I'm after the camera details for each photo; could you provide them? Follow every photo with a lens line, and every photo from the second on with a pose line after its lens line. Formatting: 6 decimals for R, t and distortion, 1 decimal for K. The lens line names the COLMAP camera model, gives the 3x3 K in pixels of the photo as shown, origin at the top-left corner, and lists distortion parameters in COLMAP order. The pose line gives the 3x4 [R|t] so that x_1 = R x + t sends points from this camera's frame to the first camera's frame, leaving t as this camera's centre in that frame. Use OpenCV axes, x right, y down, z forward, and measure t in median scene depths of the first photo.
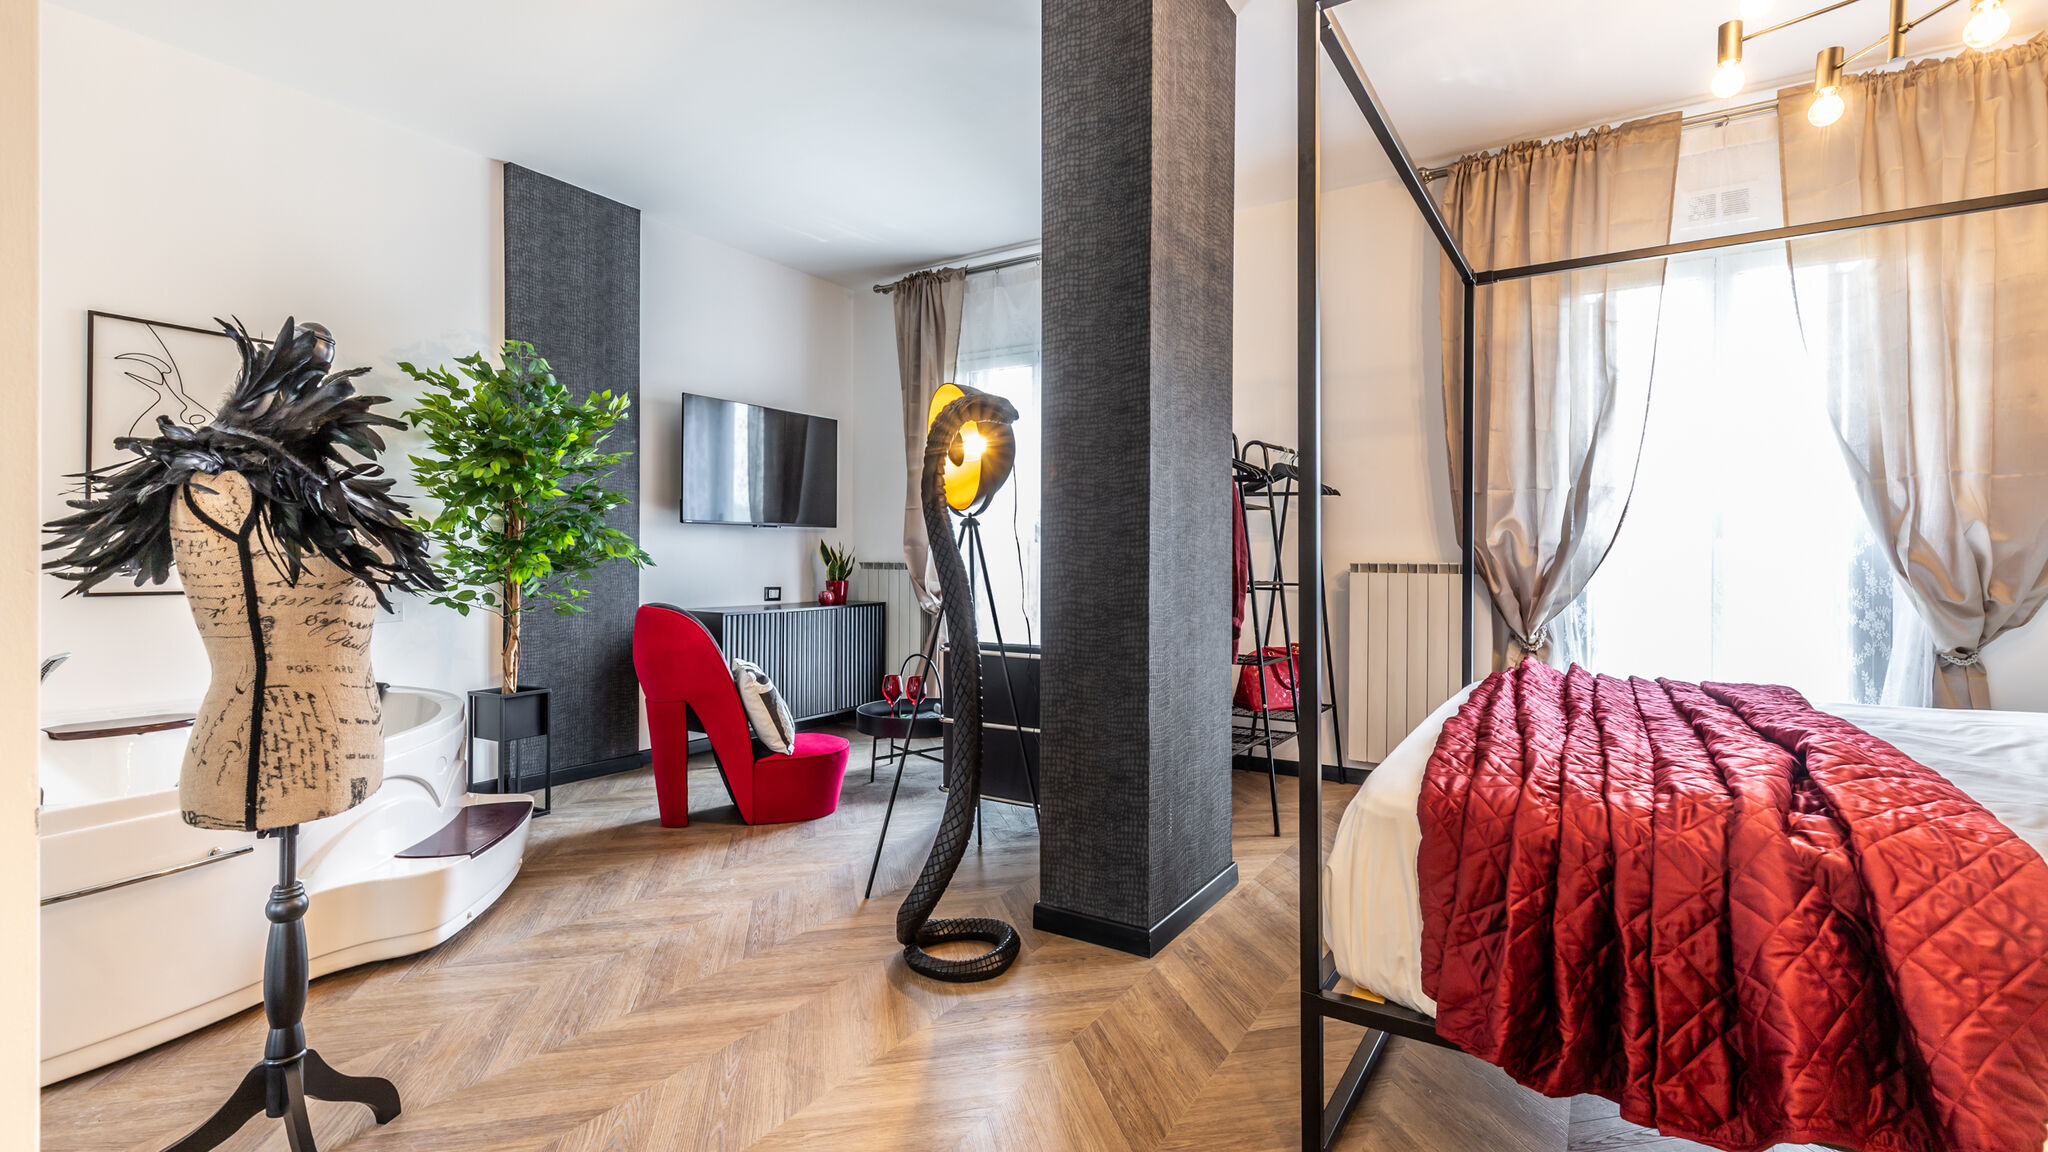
lens RADIAL K [[932.1, 0, 1033.9], [0, 932.1, 556.0], [0, 0, 1]] dist [0.015791, -0.005012]
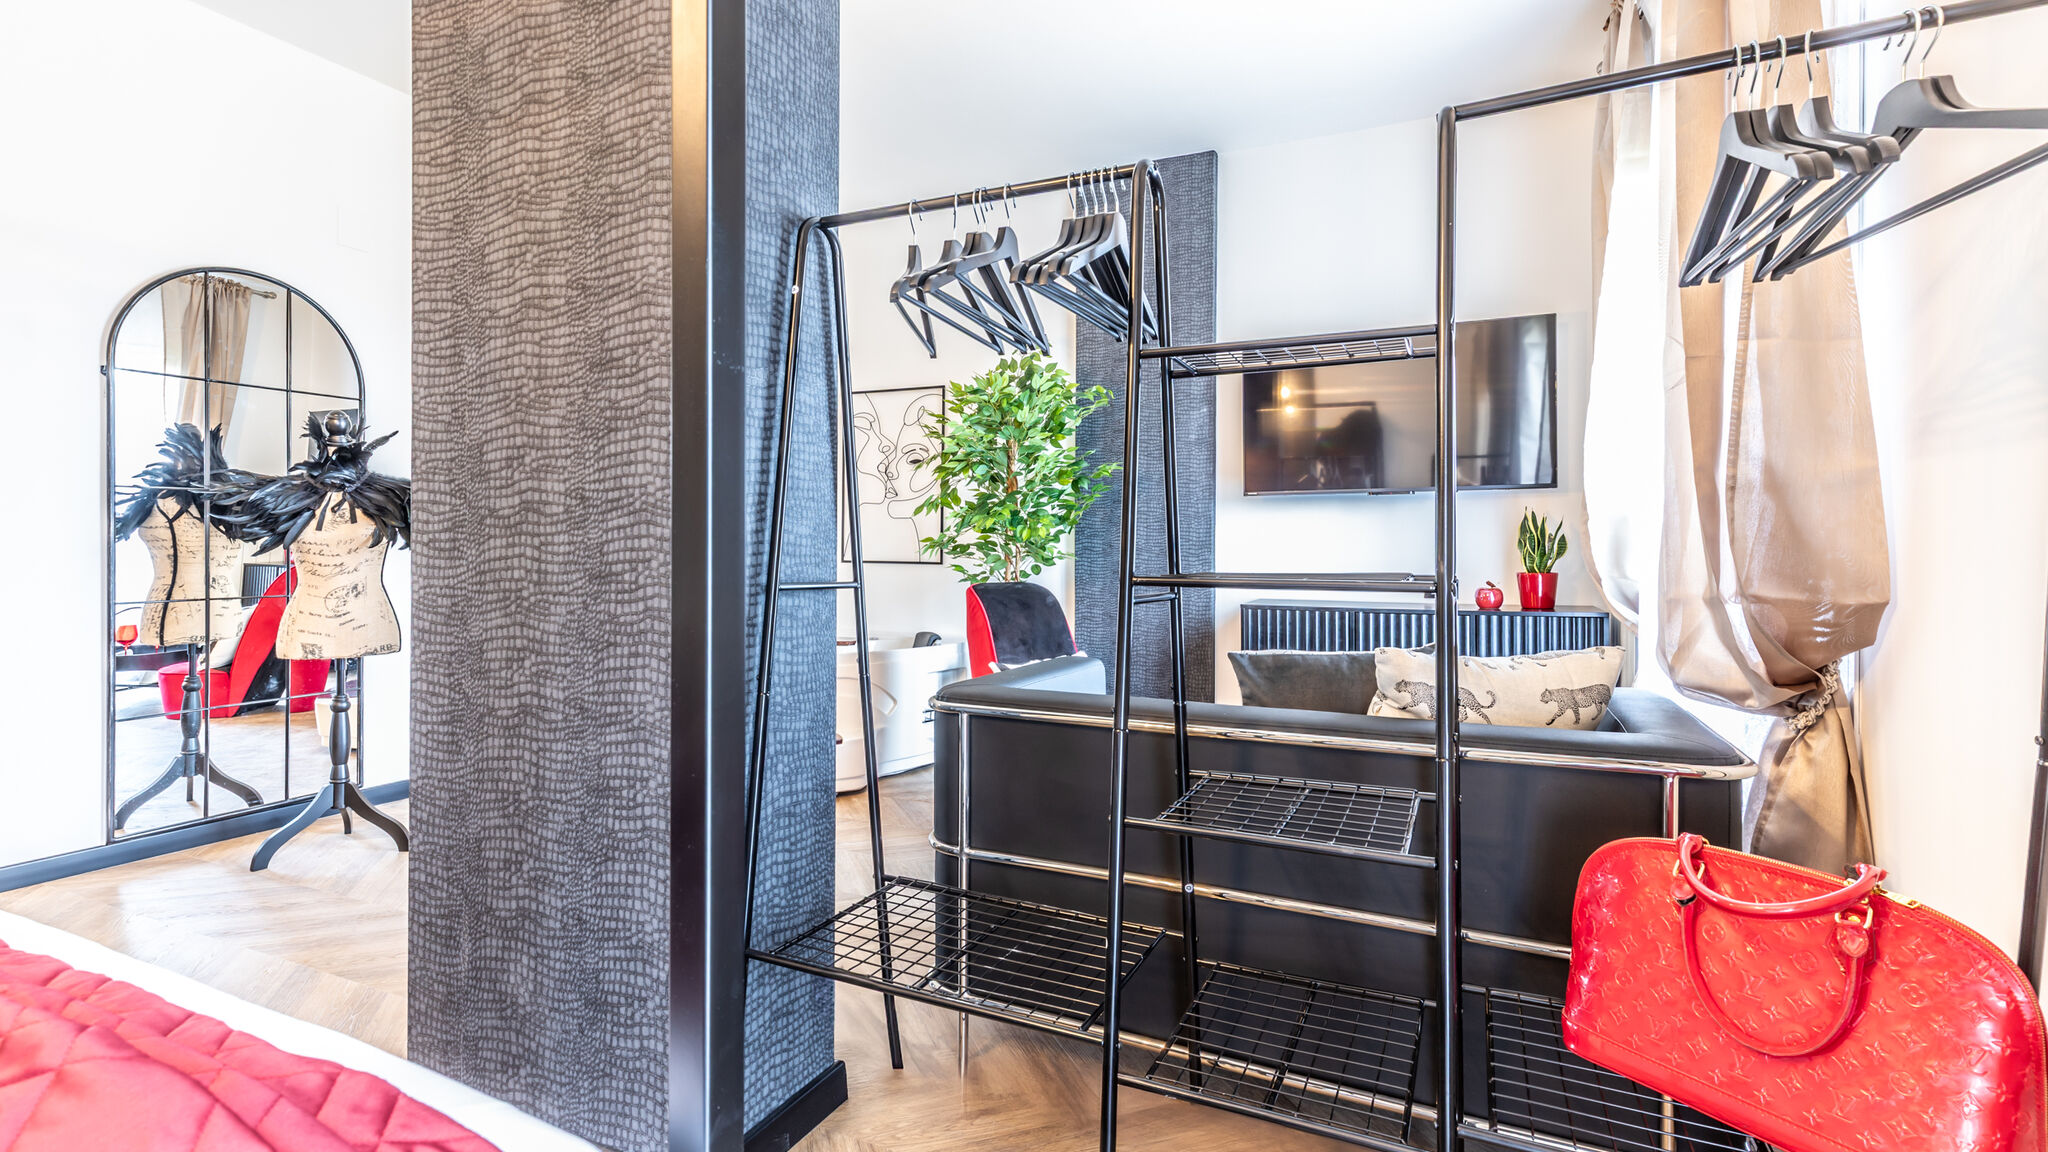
lens RADIAL K [[932.1, 0, 1044.4], [0, 932.1, 545.9], [0, 0, 1]] dist [0.015791, -0.005012]
pose [[0.129995, -0.006118, -0.991496, 0.558056], [-0.000655, 0.999980, -0.006256, 0.019130], [0.991514, 0.001463, 0.129988, 0.910030]]
